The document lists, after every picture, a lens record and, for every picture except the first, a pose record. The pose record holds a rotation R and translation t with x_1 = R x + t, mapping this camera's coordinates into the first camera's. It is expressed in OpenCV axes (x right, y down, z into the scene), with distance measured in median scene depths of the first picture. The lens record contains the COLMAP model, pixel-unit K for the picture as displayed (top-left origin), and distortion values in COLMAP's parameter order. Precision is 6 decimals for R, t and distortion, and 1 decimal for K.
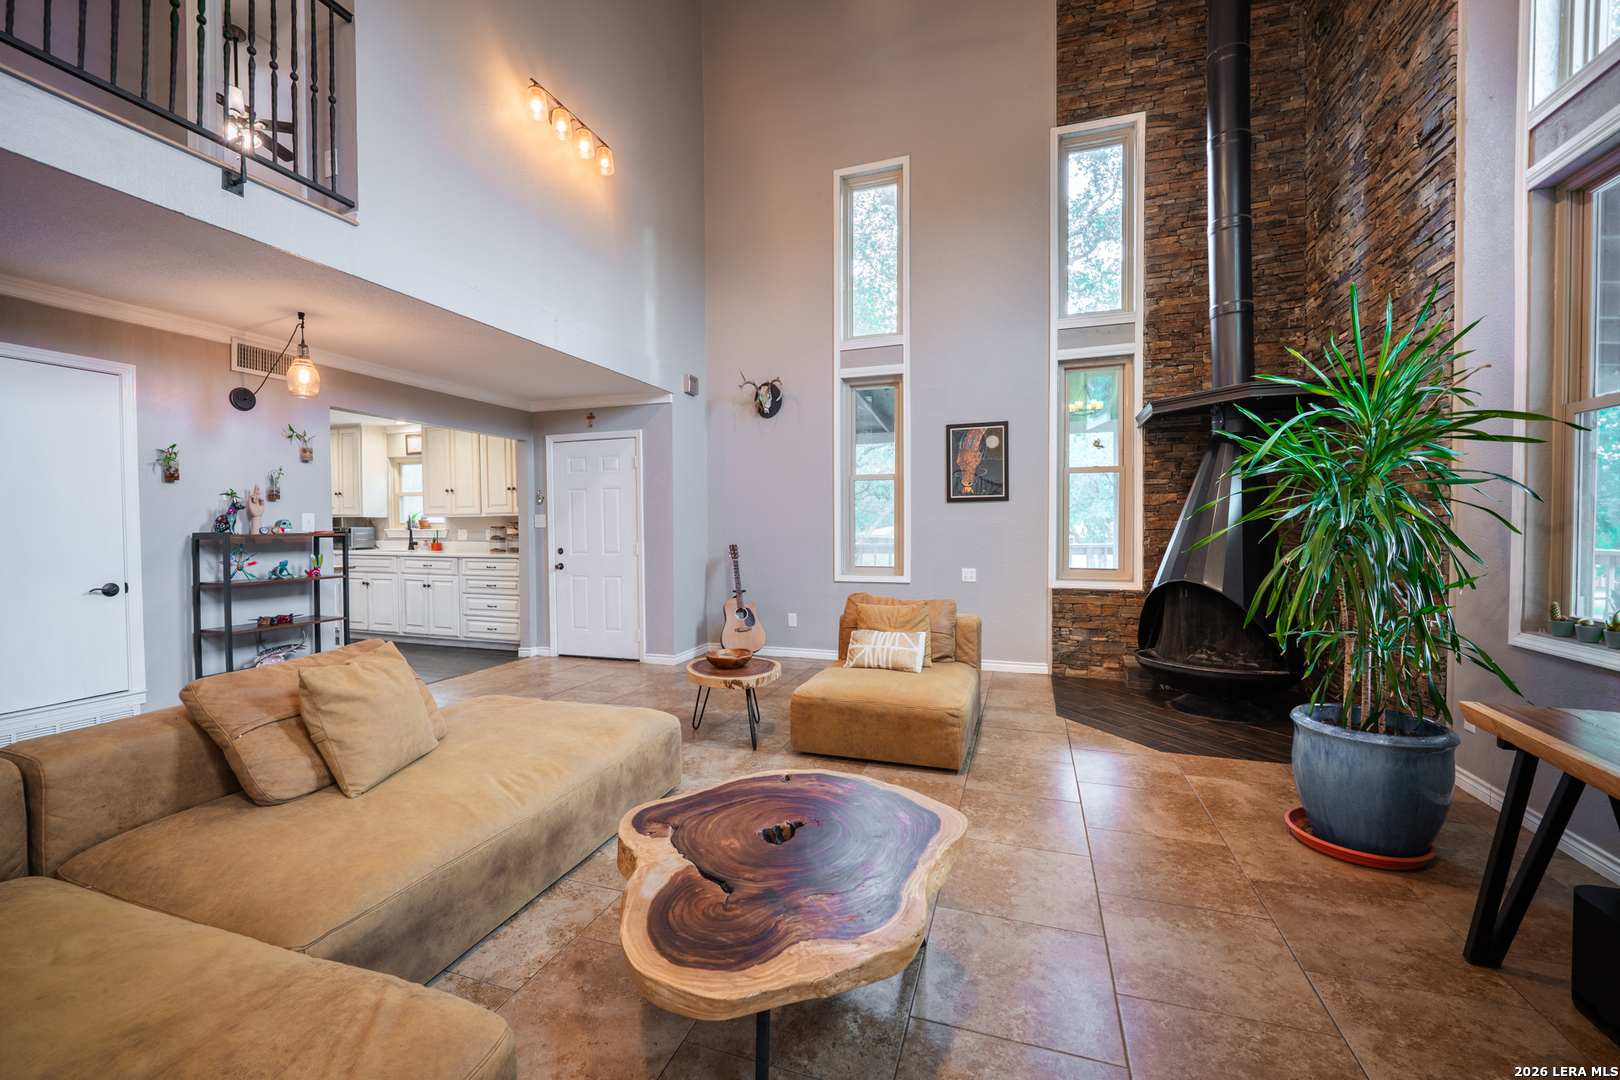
lens RADIAL K [[662.5, 0, 795.9], [0, 662.5, 539.6], [0, 0, 1]] dist [-0.011710, -0.000143]
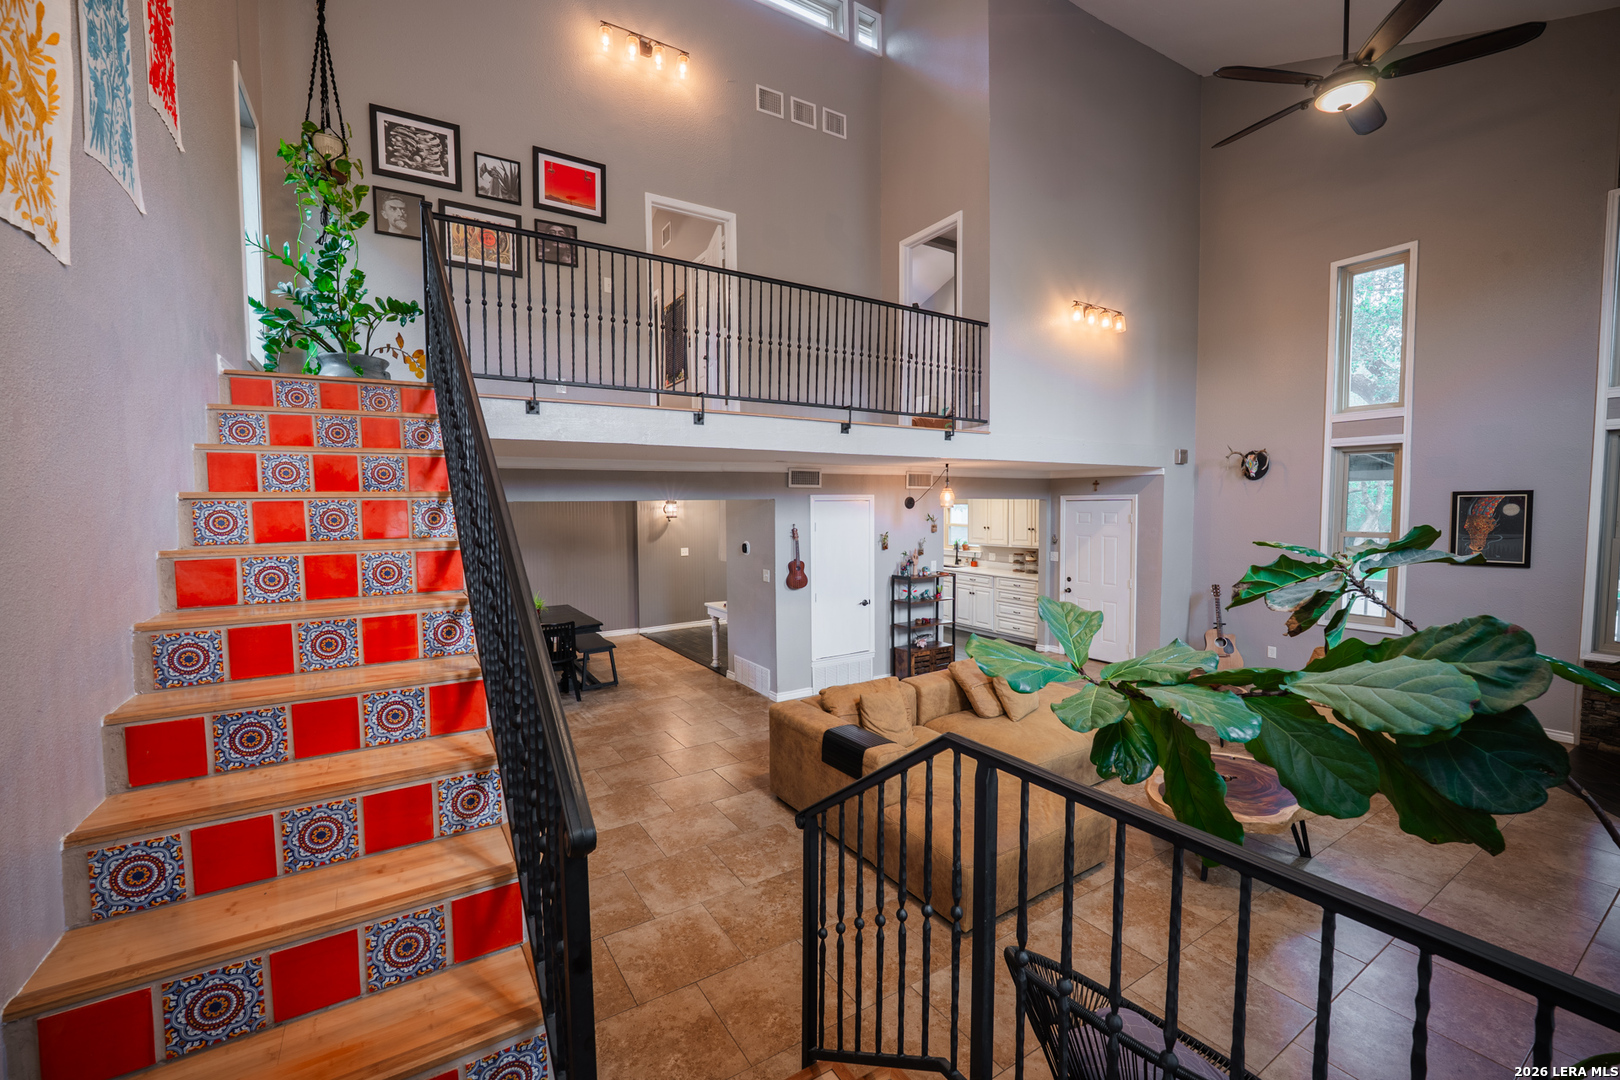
lens RADIAL K [[662.5, 0, 792.3], [0, 662.5, 539.9], [0, 0, 1]] dist [-0.011710, -0.000143]
pose [[0.779285, 0.035776, -0.625647, 0.064600], [-0.012265, 0.999049, 0.041851, -0.135072], [0.626549, -0.024941, 0.778982, -0.514396]]
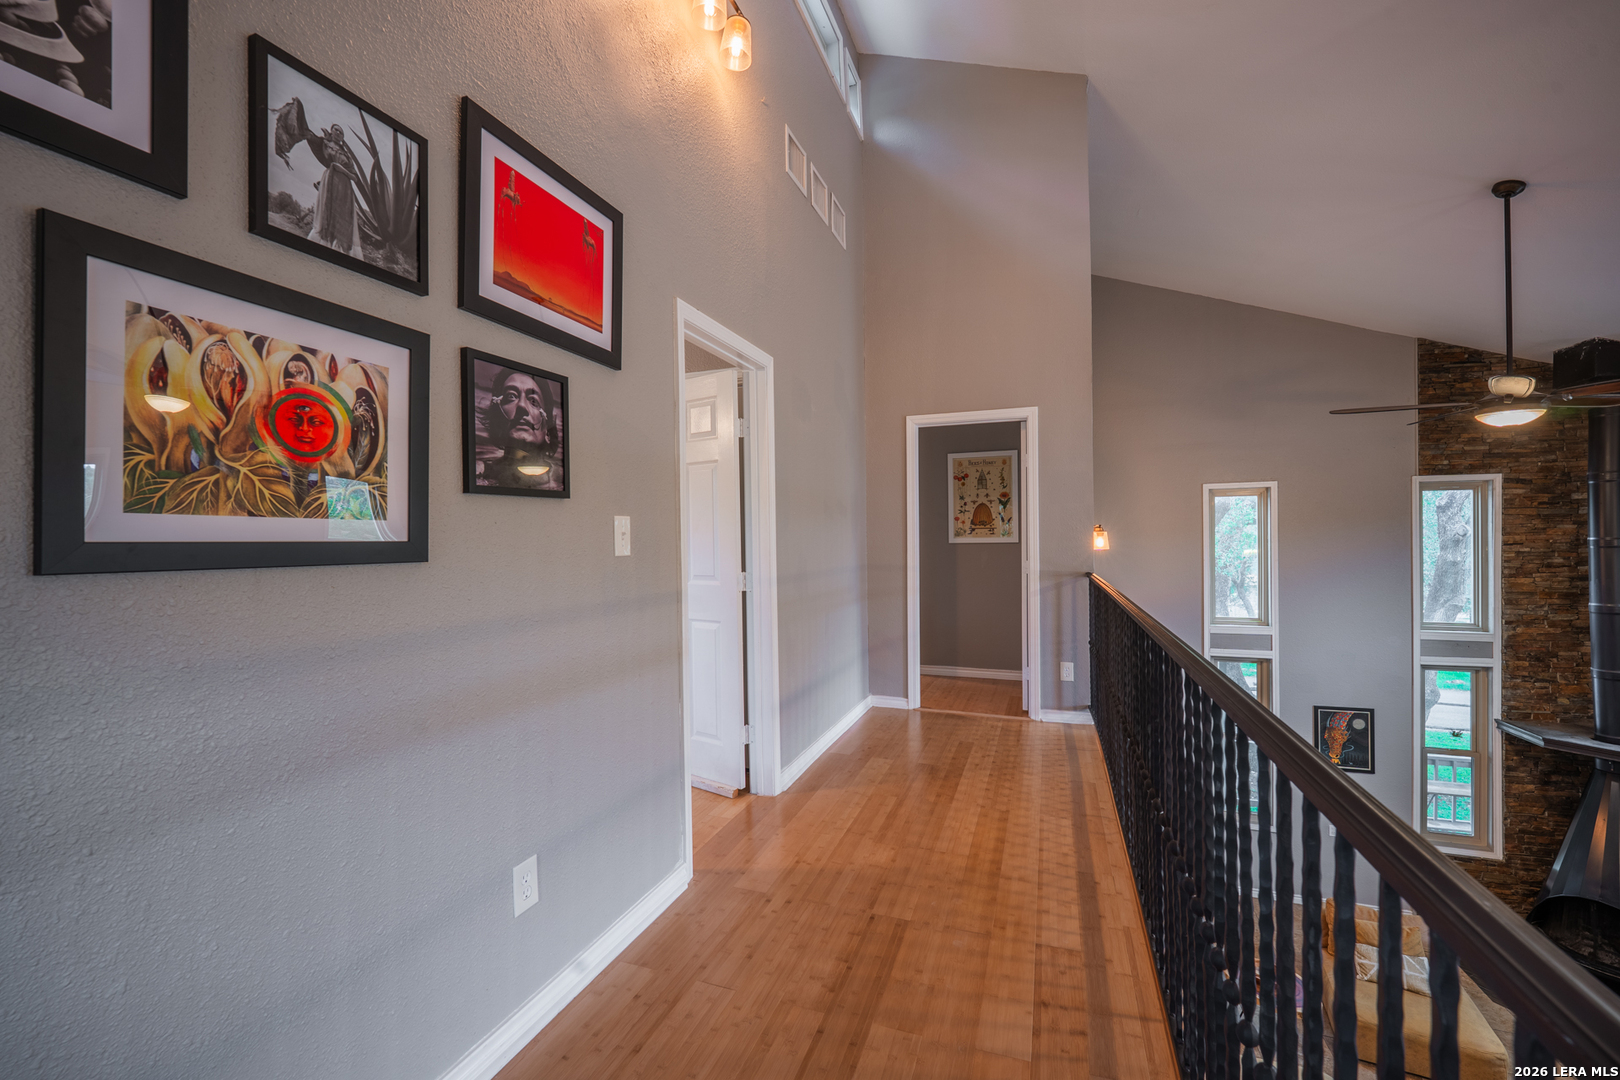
lens RADIAL K [[662.5, 0, 801.9], [0, 662.5, 536.9], [0, 0, 1]] dist [-0.011710, -0.000143]
pose [[0.999715, -0.003079, -0.023689, -0.724115], [0.002488, 0.999685, -0.024957, -0.482914], [0.023758, 0.024891, 0.999408, -0.247535]]
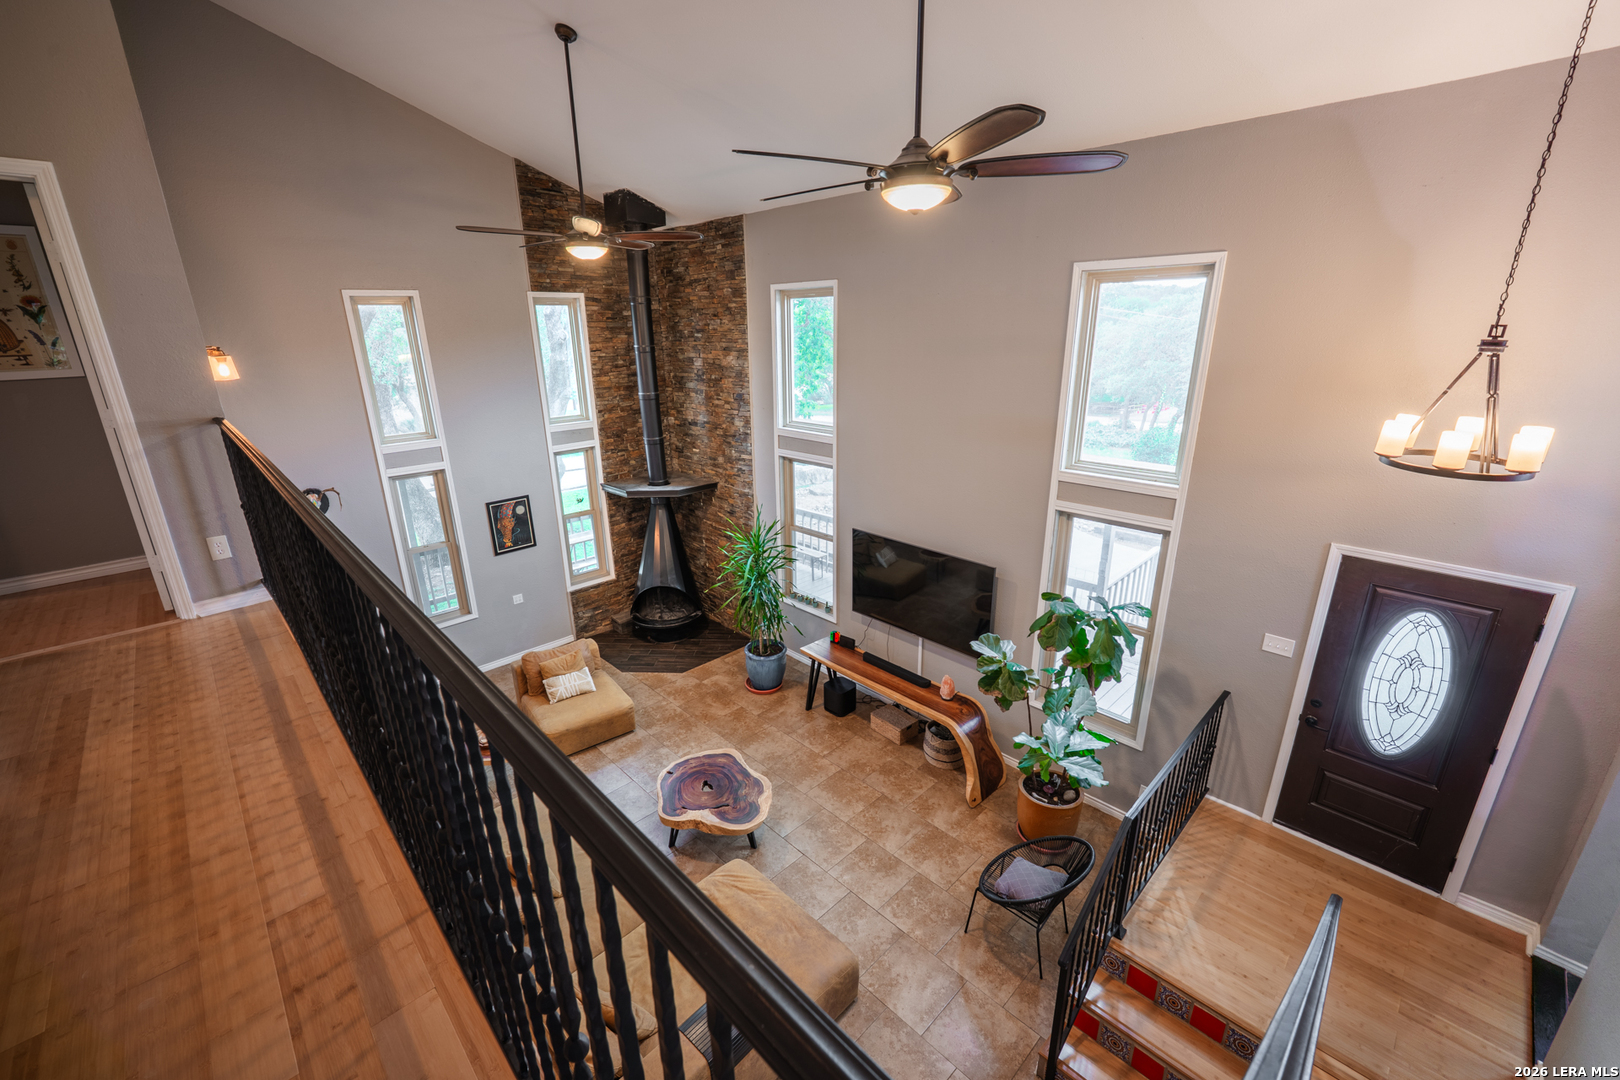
lens RADIAL K [[662.5, 0, 801.4], [0, 662.5, 546.5], [0, 0, 1]] dist [-0.011710, -0.000143]
pose [[0.454078, -0.282488, 0.844993, -0.703936], [0.036329, 0.953487, 0.299236, -0.504121], [-0.890221, -0.105178, 0.443220, -0.216905]]
